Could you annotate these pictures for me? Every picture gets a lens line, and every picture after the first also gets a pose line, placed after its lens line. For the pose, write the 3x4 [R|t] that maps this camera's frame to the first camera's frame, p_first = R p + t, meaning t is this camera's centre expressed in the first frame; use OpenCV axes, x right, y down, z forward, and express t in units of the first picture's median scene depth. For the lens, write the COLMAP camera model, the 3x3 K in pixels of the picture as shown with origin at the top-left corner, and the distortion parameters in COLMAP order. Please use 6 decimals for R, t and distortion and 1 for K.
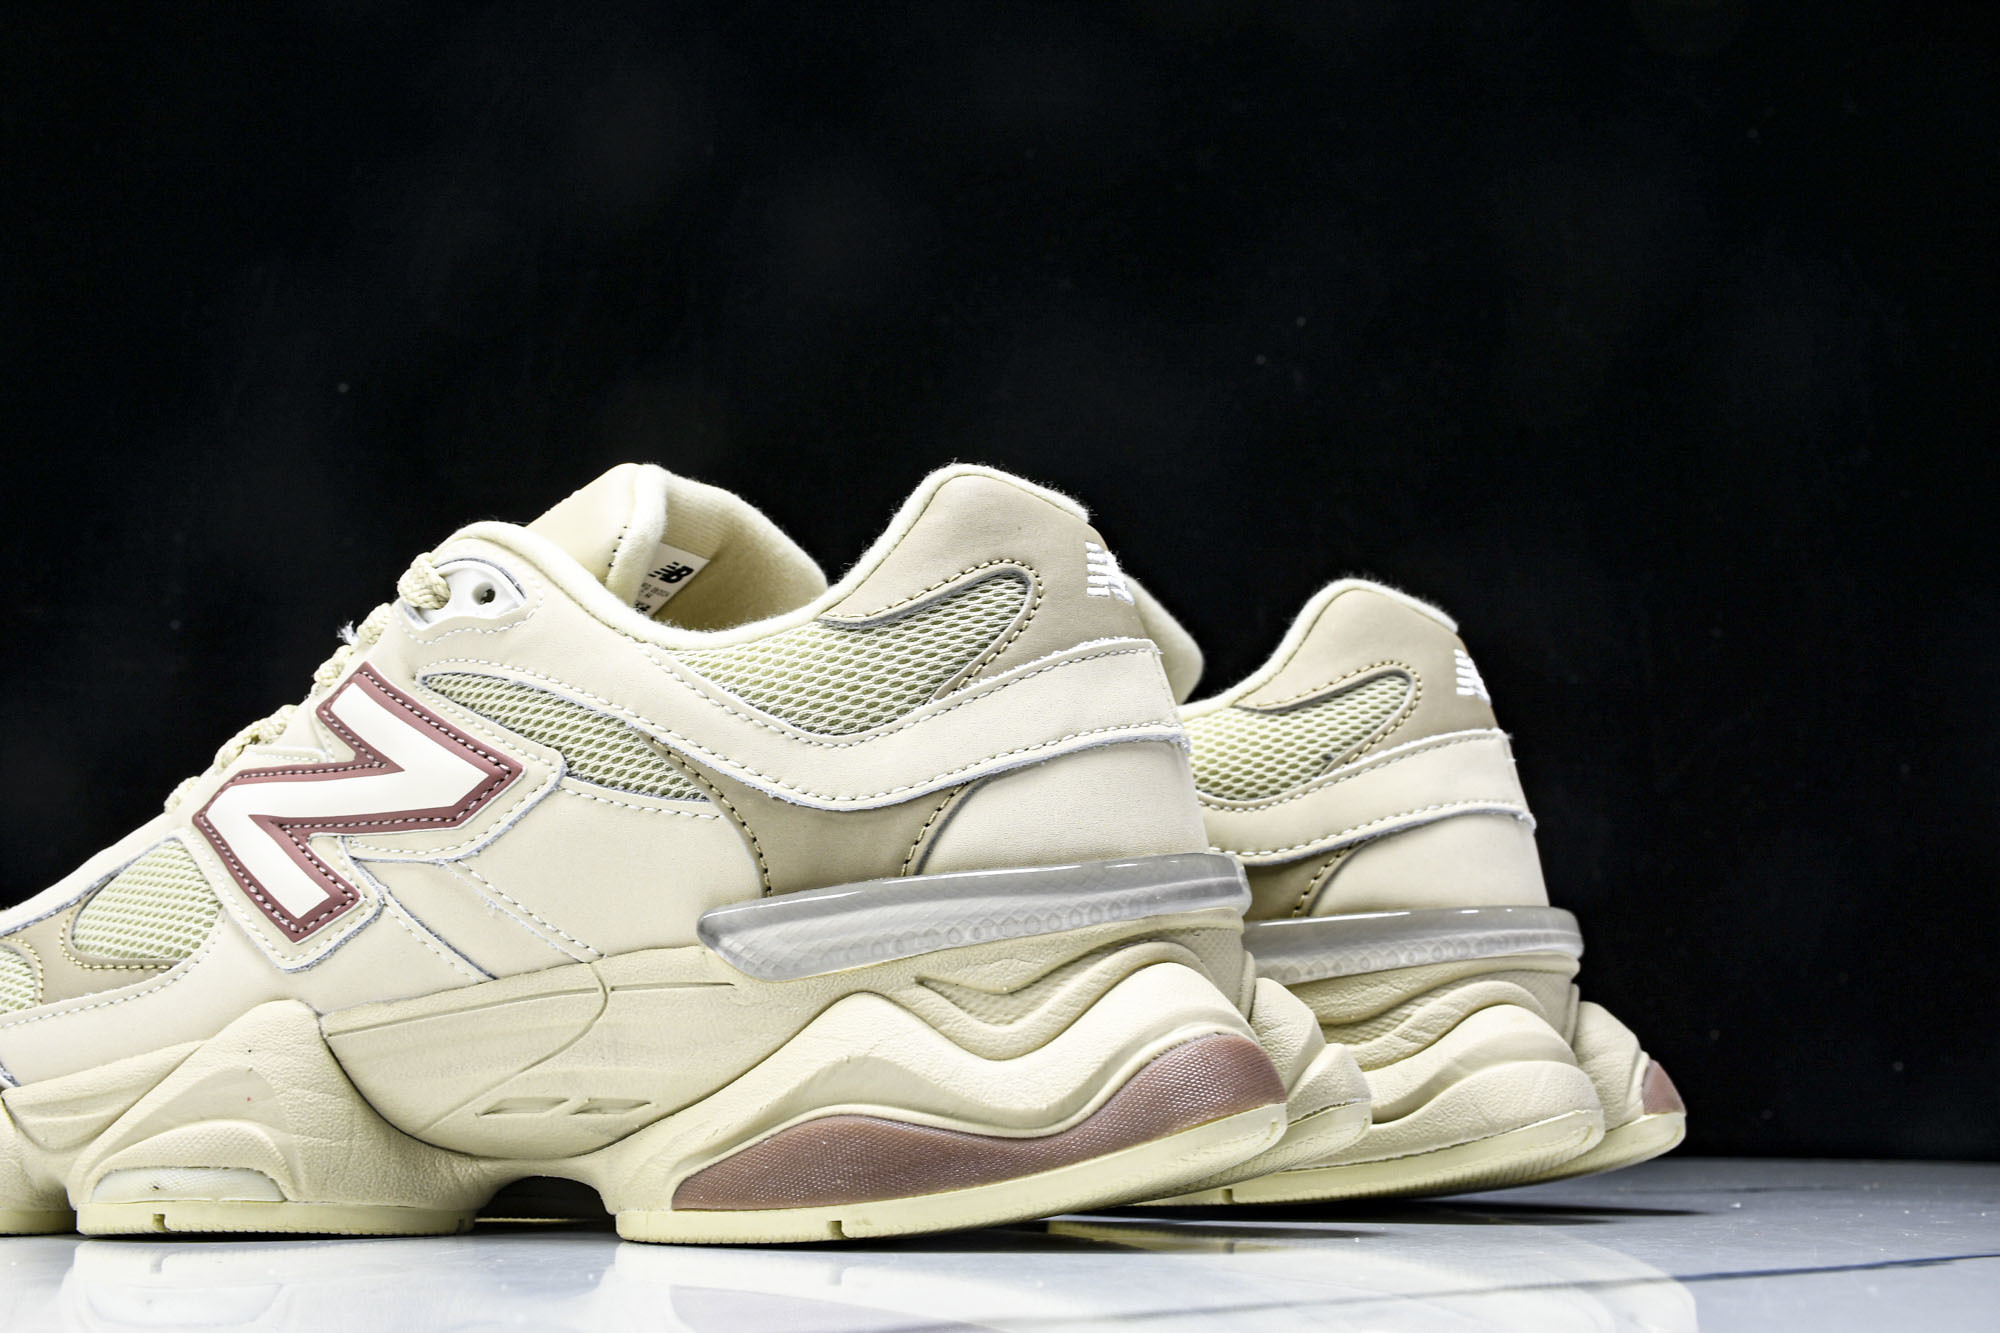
lens RADIAL K [[2849.5, 0, 999.8], [0, 2849.5, 616.4], [0, 0, 1]] dist [0.019090, 0.098918]
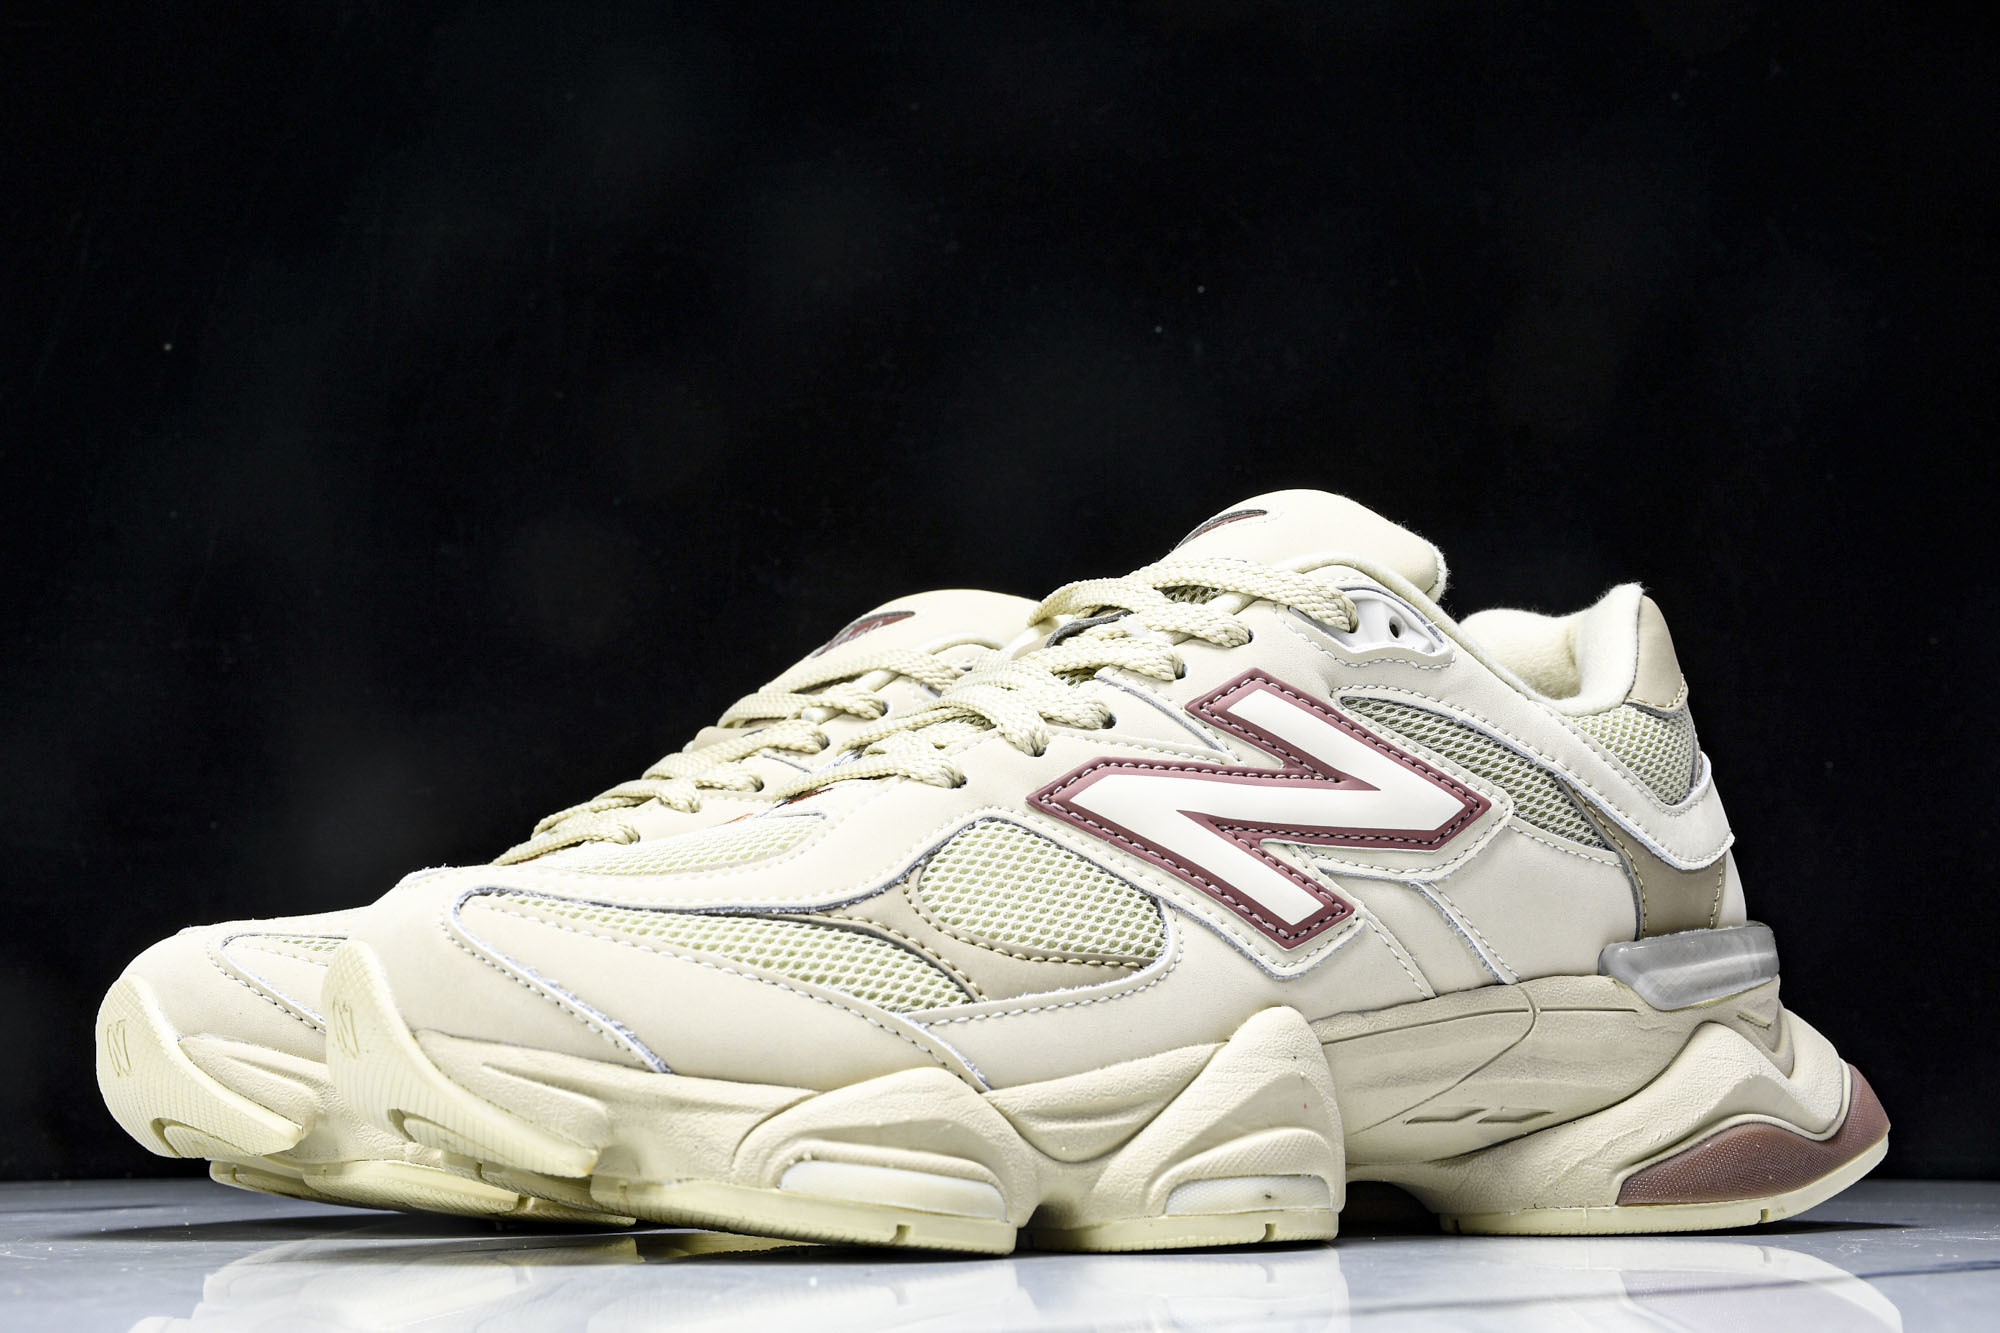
lens RADIAL K [[2912.5, 0, 1008.3], [0, 2912.5, 622.4], [0, 0, 1]] dist [-0.057918, 0.754833]
pose [[0.522746, 0.142294, 0.840529, -1.210200], [-0.147584, 0.986189, -0.075167, 0.096192], [-0.839617, -0.084755, 0.536526, 0.569093]]
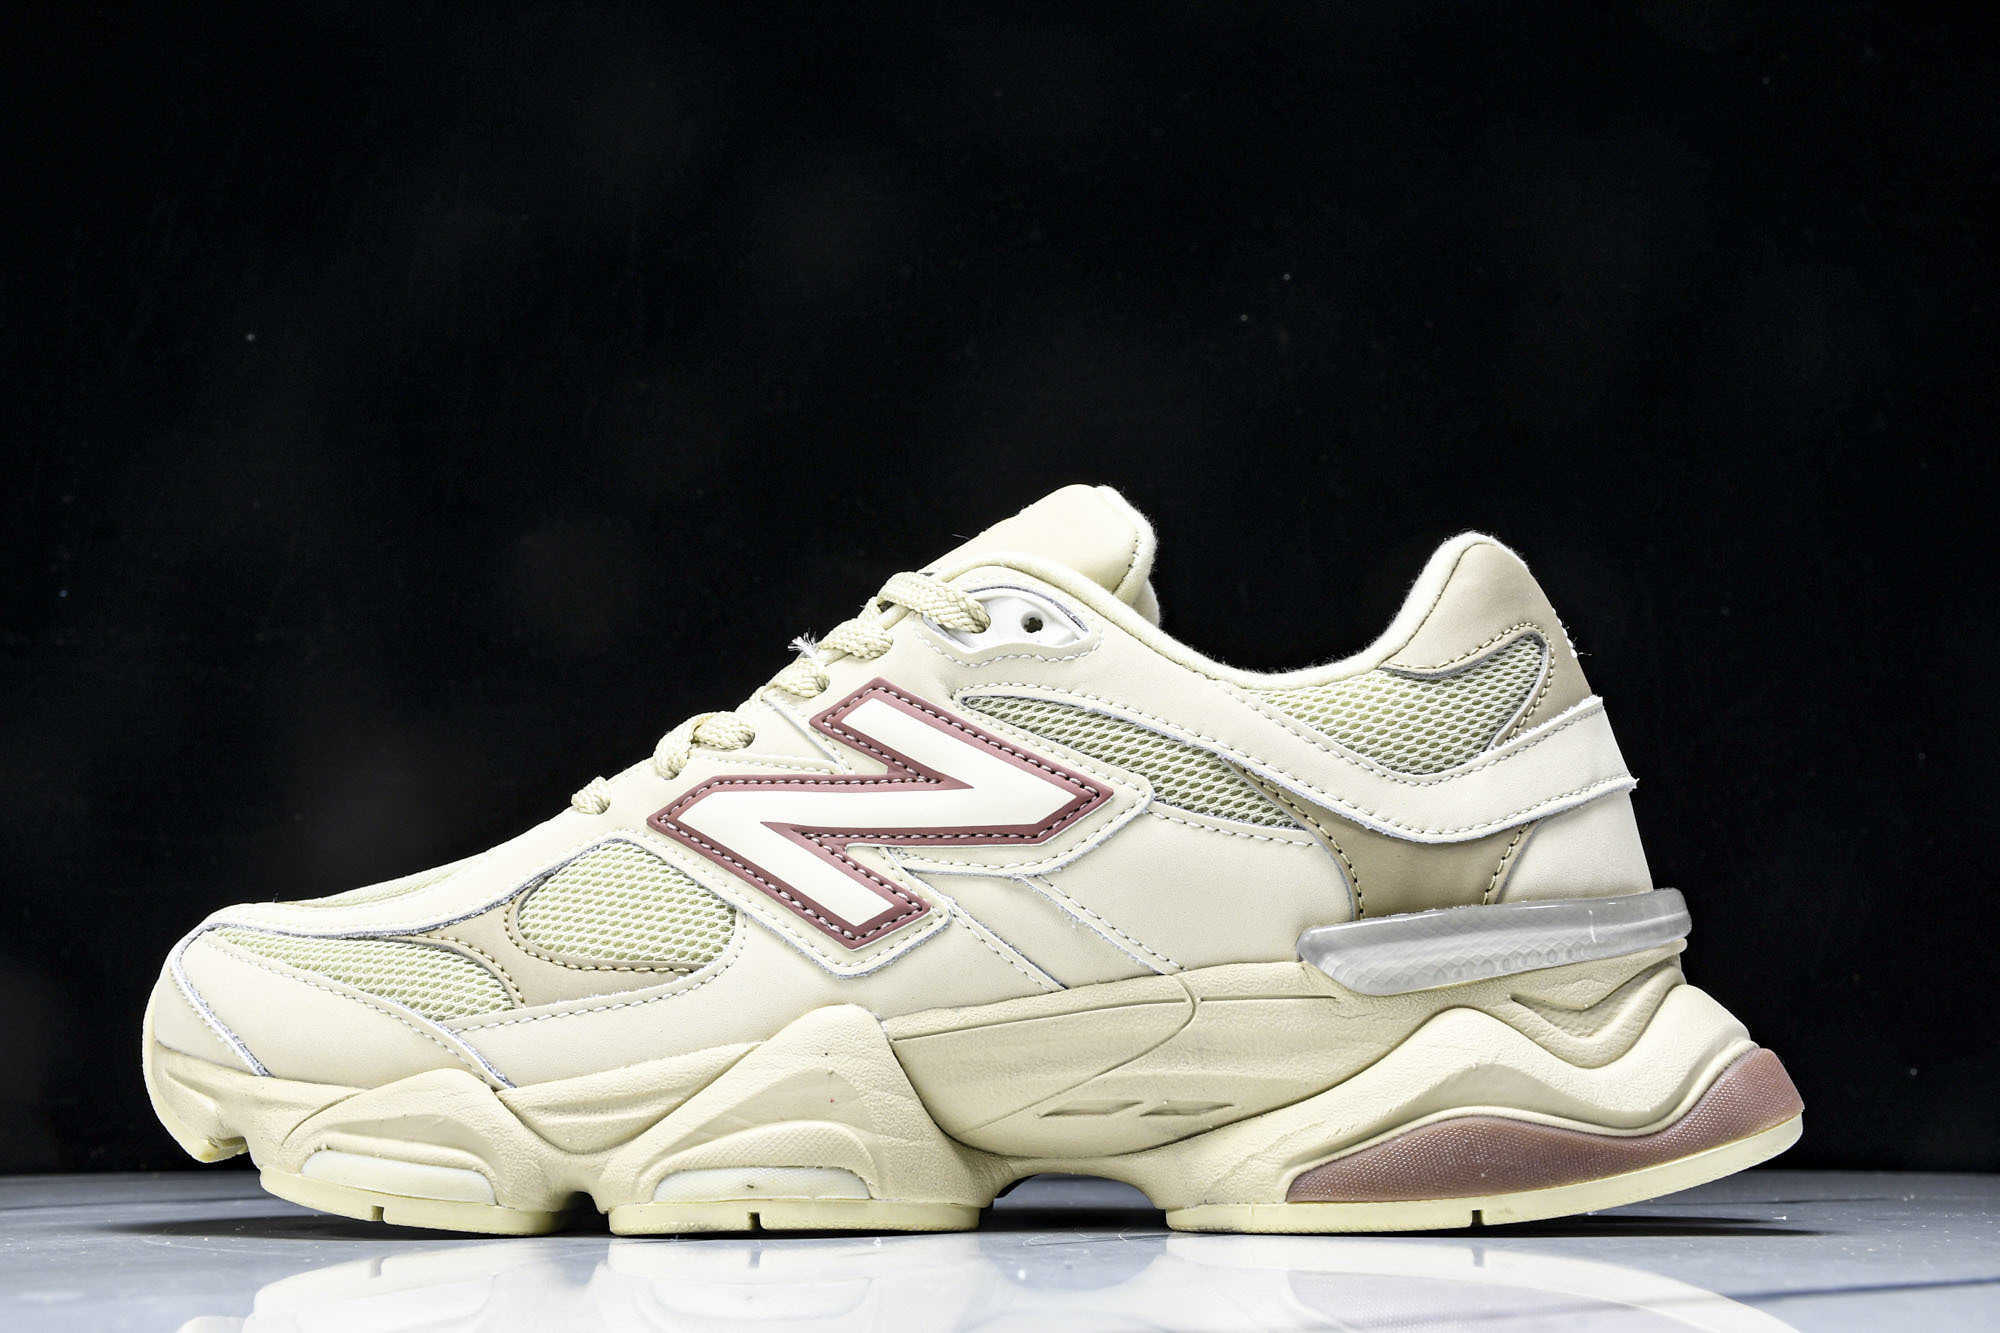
lens RADIAL K [[2912.5, 0, 1008.3], [0, 2912.5, 622.4], [0, 0, 1]] dist [-0.057918, 0.754833]
pose [[0.930887, 0.058110, 0.360655, -0.602912], [-0.061491, 0.998105, -0.002102, -0.005192], [-0.360093, -0.020220, 0.932697, 0.001052]]
